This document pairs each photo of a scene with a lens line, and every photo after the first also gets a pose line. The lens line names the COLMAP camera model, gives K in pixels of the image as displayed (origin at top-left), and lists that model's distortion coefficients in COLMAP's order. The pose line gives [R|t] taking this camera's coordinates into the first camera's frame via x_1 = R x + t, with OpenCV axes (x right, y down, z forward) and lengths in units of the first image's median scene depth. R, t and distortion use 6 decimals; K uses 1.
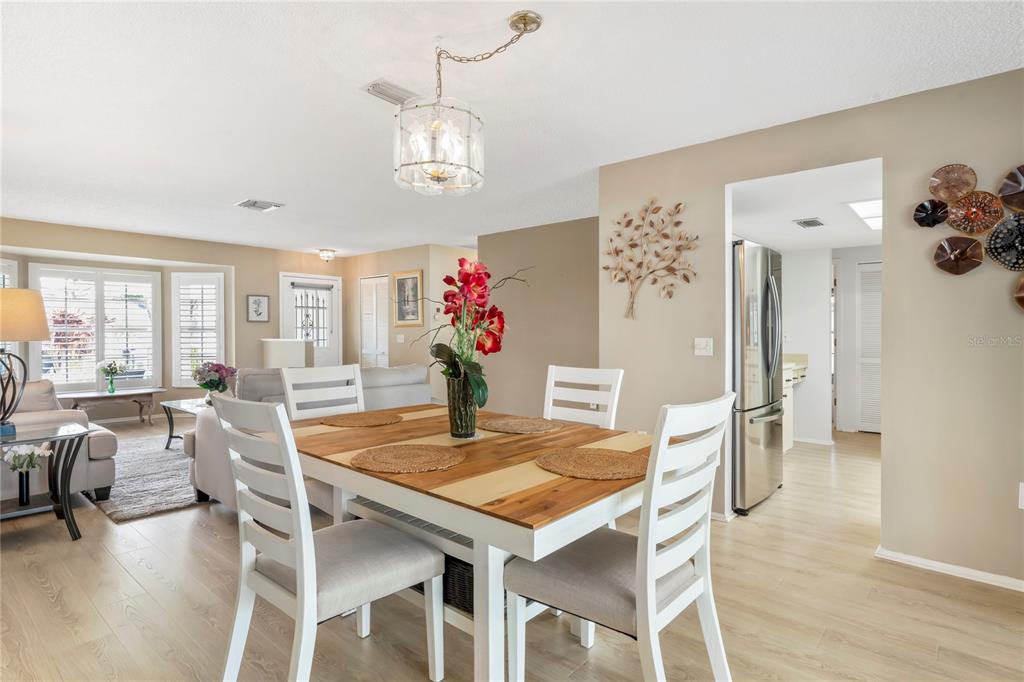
lens RADIAL K [[527.8, 0, 511.0], [0, 527.8, 333.6], [0, 0, 1]] dist [0.000969, -0.000107]
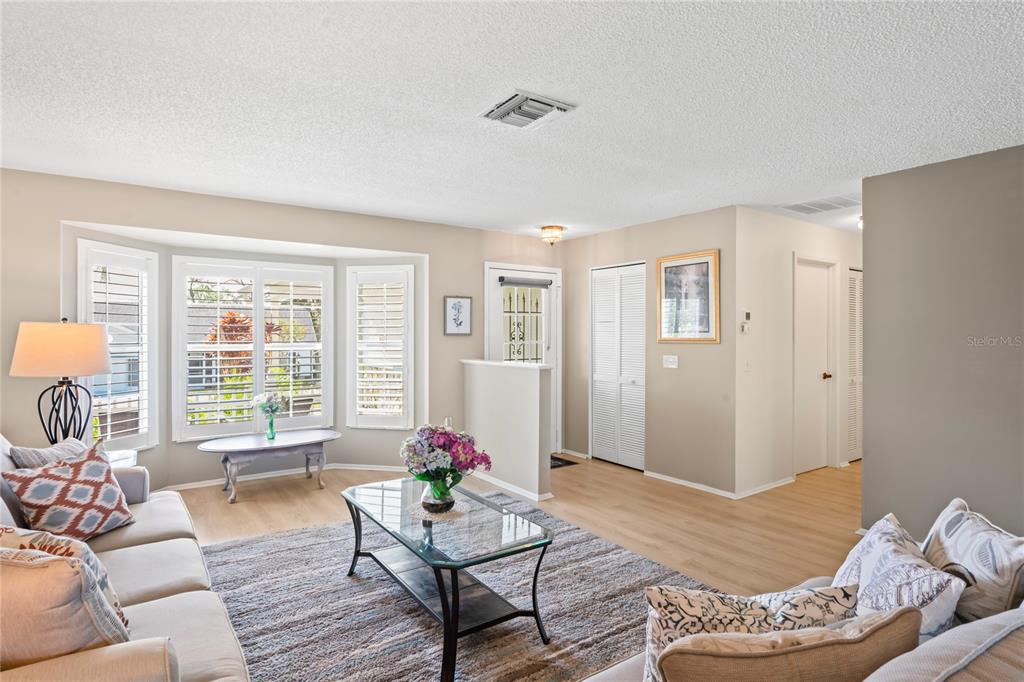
lens RADIAL K [[548.5, 0, 509.5], [0, 548.5, 322.2], [0, 0, 1]] dist [-0.001368, -0.000171]
pose [[0.967909, -0.004628, -0.251258, -0.240219], [-0.001595, 0.999697, -0.024559, -0.022075], [0.251296, 0.024171, 0.967609, 0.334306]]
